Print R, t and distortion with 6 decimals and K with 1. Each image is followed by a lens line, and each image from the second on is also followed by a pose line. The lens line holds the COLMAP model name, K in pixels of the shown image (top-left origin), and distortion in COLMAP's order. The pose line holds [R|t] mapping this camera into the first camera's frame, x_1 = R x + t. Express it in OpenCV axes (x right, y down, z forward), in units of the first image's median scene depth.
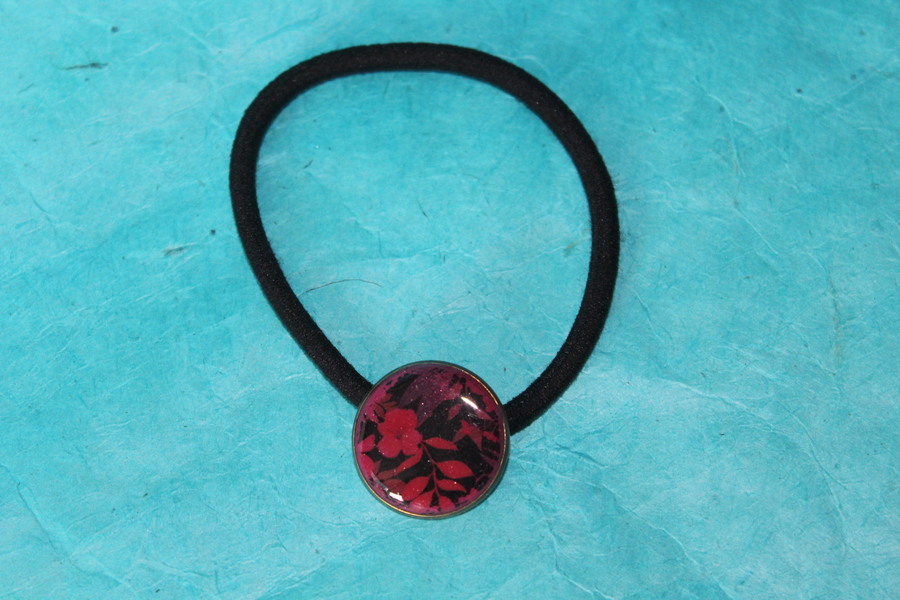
lens RADIAL K [[2104.3, 0, 450.0], [0, 2104.3, 300.0], [0, 0, 1]] dist [0.018250, 0.203348]
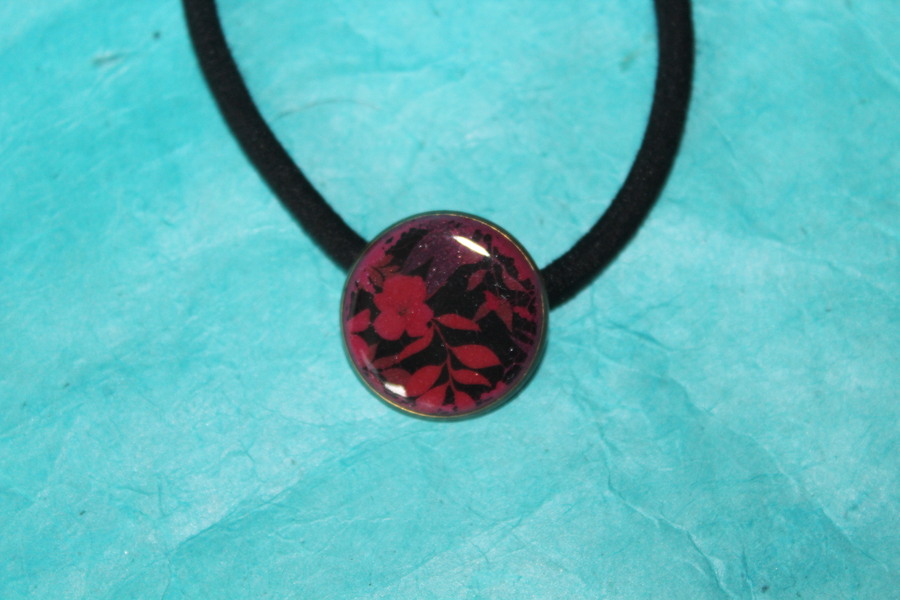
lens RADIAL K [[2104.3, 0, 450.0], [0, 2104.3, 300.0], [0, 0, 1]] dist [0.018250, 0.203348]
pose [[0.999955, 0.007322, 0.006011, -0.011448], [-0.007858, 0.995483, 0.094619, -0.010470], [-0.005291, -0.094662, 0.995495, 0.246470]]
